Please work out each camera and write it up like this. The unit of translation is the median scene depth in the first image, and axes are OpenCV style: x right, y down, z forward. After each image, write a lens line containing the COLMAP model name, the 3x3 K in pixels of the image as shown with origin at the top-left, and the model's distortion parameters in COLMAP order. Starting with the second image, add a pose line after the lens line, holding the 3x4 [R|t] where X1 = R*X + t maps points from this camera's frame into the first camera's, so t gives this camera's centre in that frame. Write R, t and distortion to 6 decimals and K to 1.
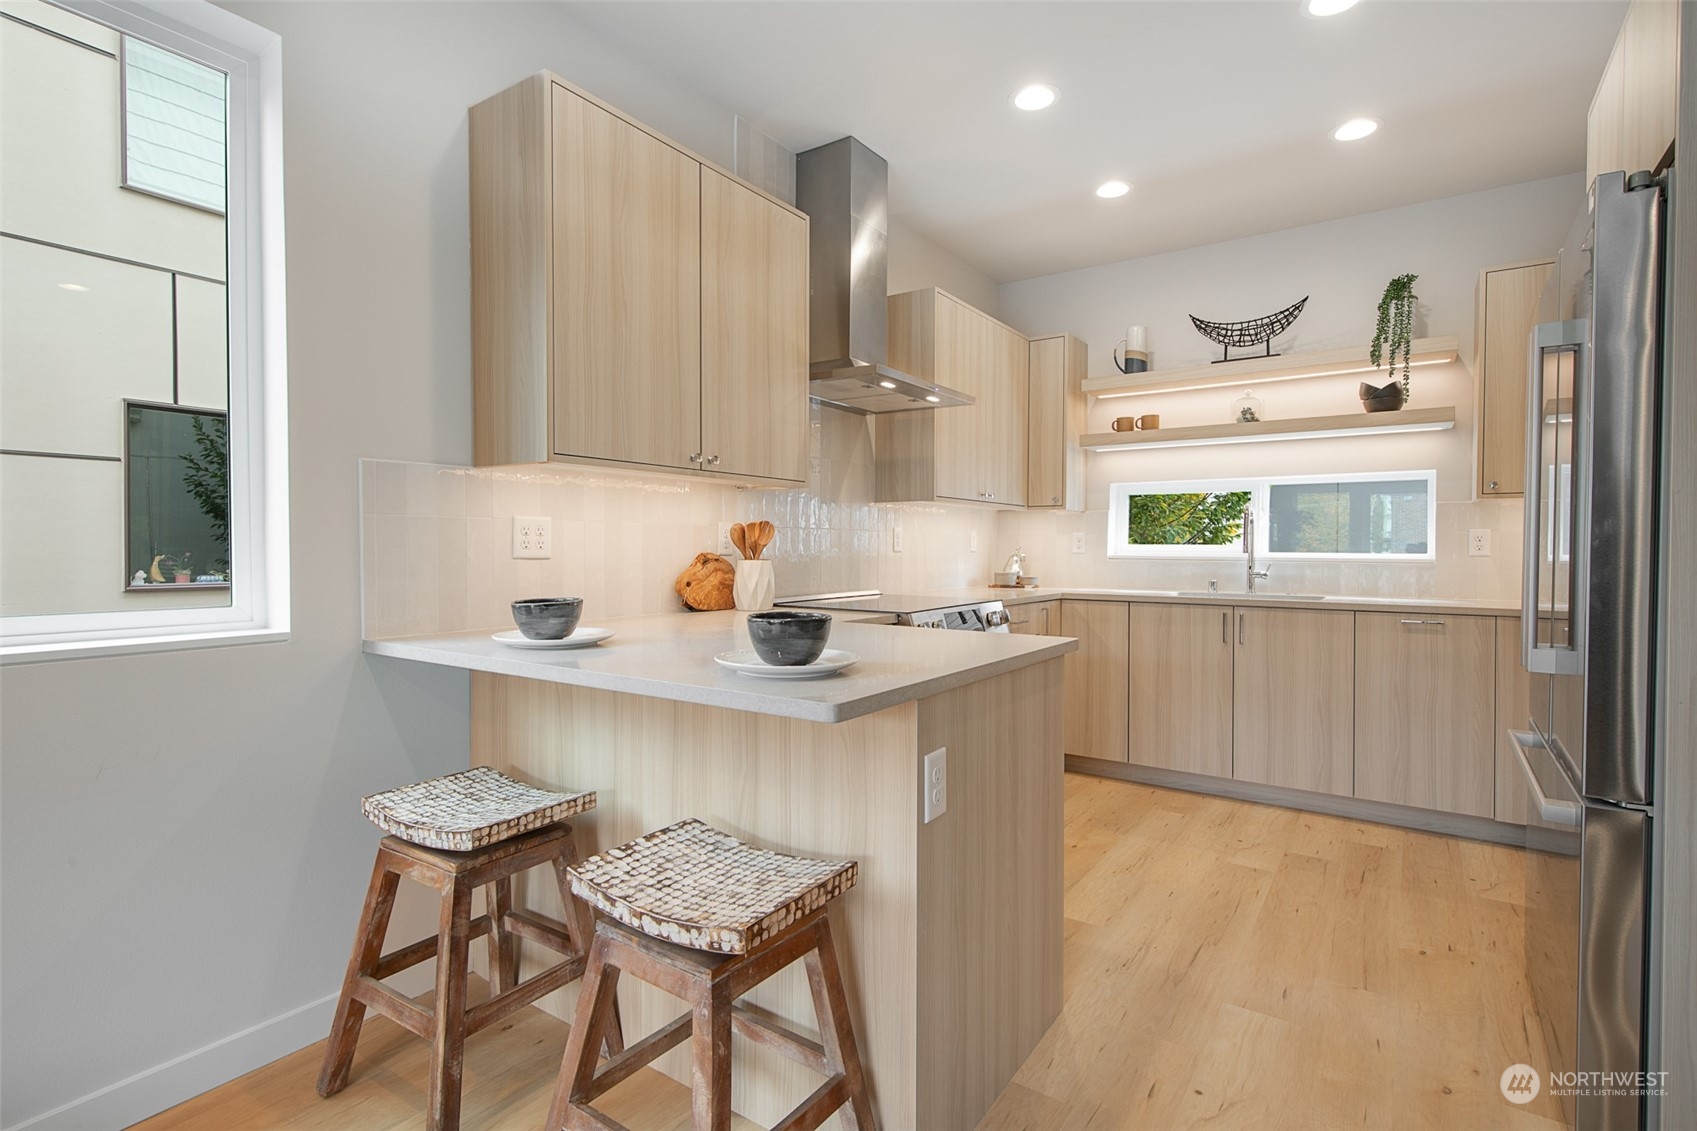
lens RADIAL K [[809.4, 0, 851.5], [0, 809.4, 561.8], [0, 0, 1]] dist [0.000548, -0.000344]
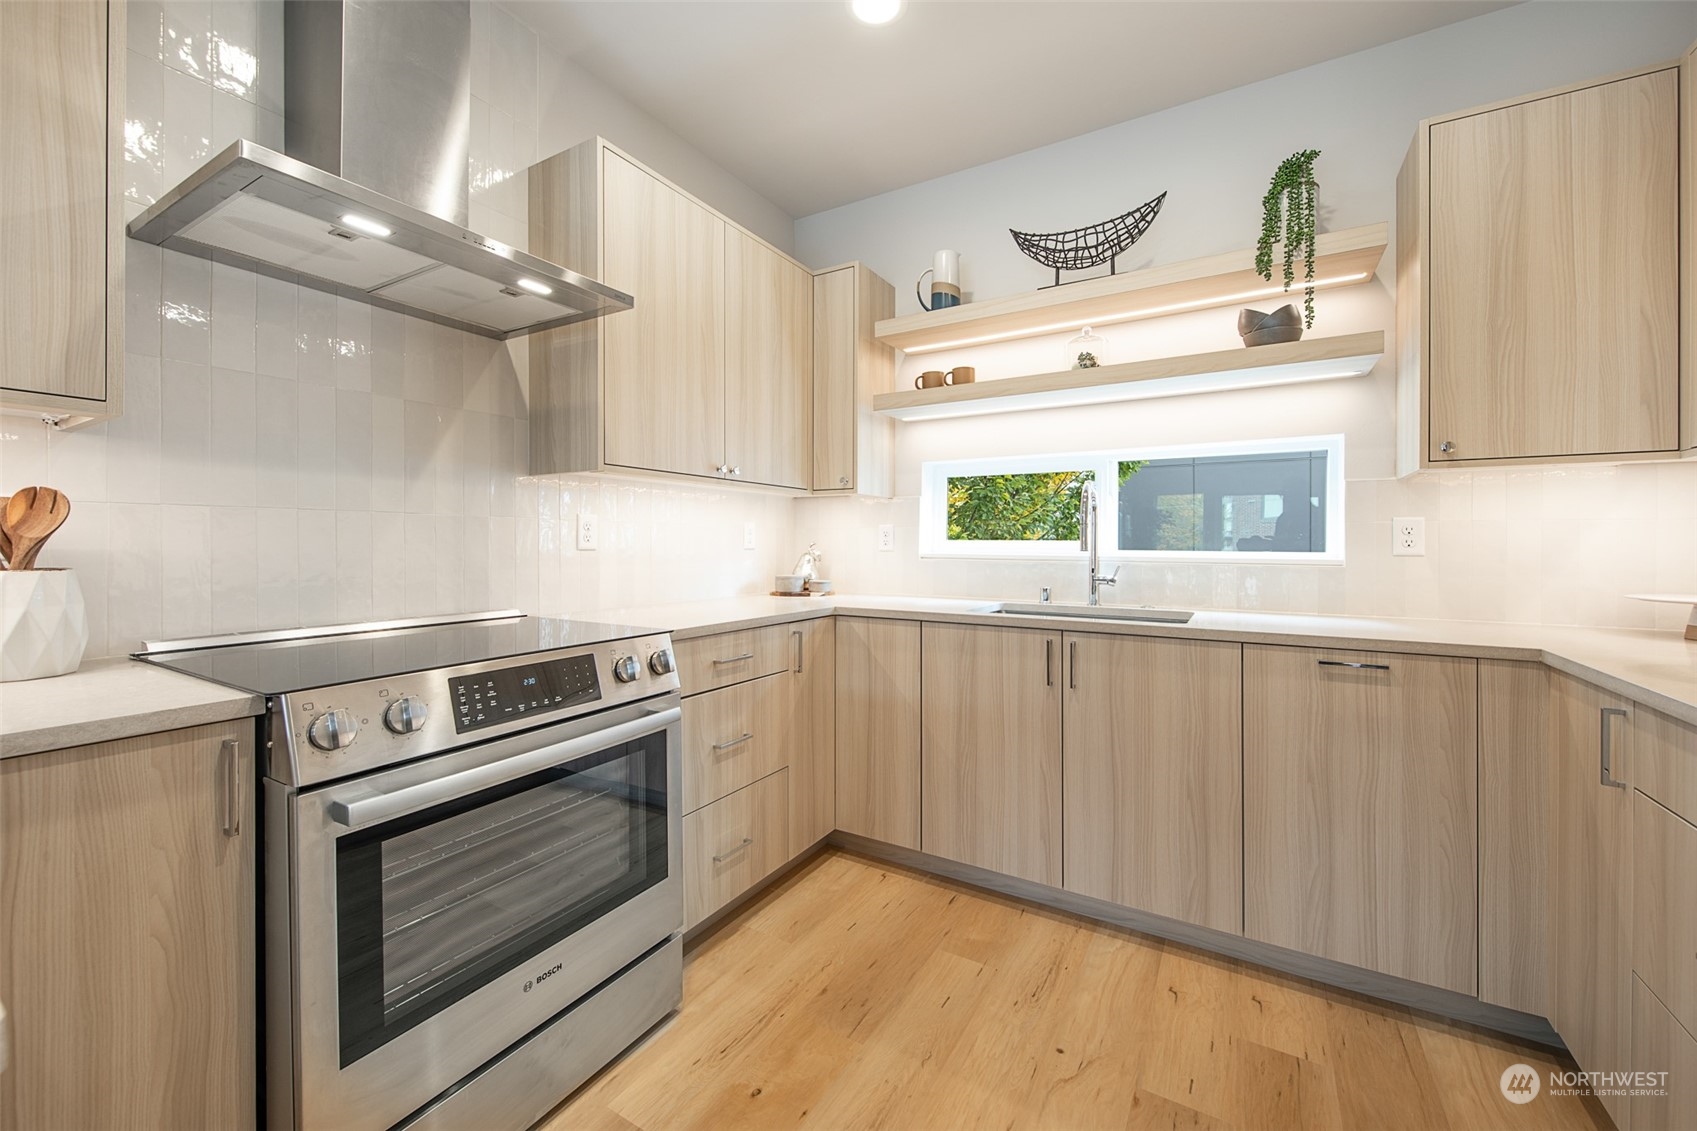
lens RADIAL K [[646.8, 0, 844.9], [0, 646.8, 546.5], [0, 0, 1]] dist [0.000685, -0.000102]
pose [[0.998644, -0.000586, 0.052064, 0.262650], [0.001332, 0.999897, -0.014287, -0.007600], [-0.052051, 0.014337, 0.998542, 0.470236]]
